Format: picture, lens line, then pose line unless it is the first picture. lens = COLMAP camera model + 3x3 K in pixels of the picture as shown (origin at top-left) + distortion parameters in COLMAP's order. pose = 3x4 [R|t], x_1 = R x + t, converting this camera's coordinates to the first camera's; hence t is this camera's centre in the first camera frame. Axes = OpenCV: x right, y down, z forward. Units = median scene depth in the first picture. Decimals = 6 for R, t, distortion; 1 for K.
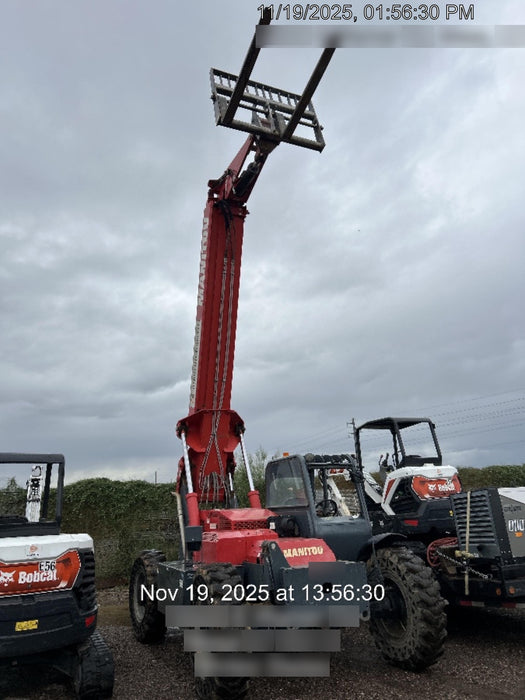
lens RADIAL K [[527.3, 0, 261.8], [0, 527.3, 337.8], [0, 0, 1]] dist [0.066530, -0.108372]
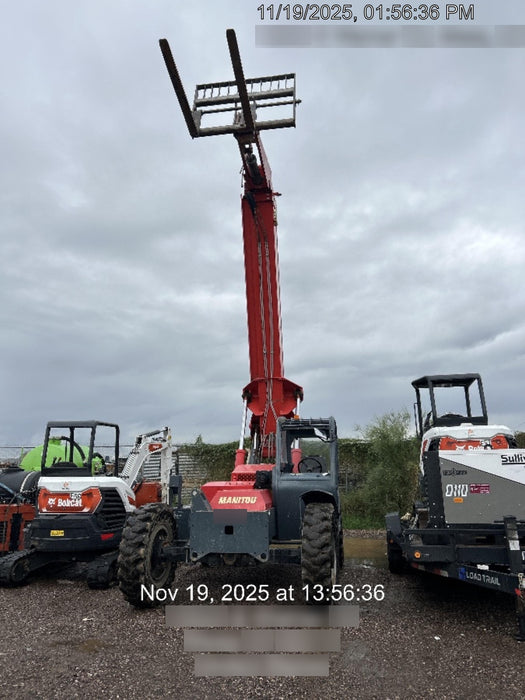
lens RADIAL K [[526.7, 0, 260.7], [0, 526.7, 330.6], [0, 0, 1]] dist [0.050282, -0.117761]
pose [[0.826490, -0.108001, -0.552495, 0.553063], [0.142437, 0.989609, 0.019626, 0.009497], [0.544635, -0.094916, 0.833285, 0.059110]]
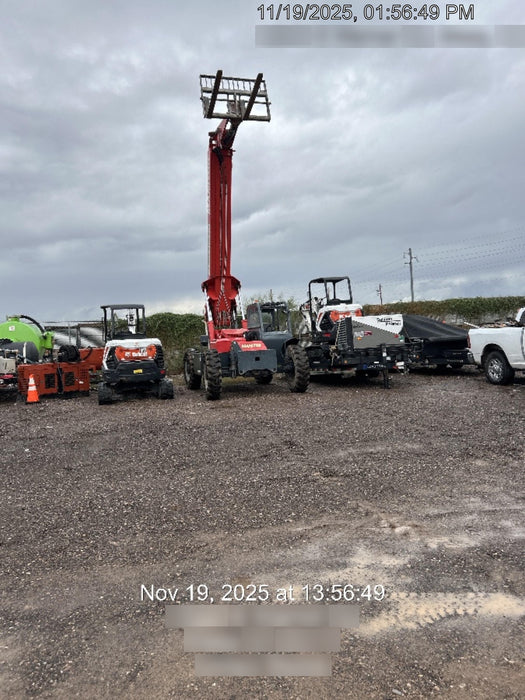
lens RADIAL K [[527.3, 0, 261.8], [0, 527.3, 337.8], [0, 0, 1]] dist [0.066530, -0.108372]
pose [[0.986621, -0.003736, -0.162987, 0.338929], [0.055149, 0.948448, 0.312097, -0.218761], [0.153419, -0.316910, 0.935965, -0.723268]]
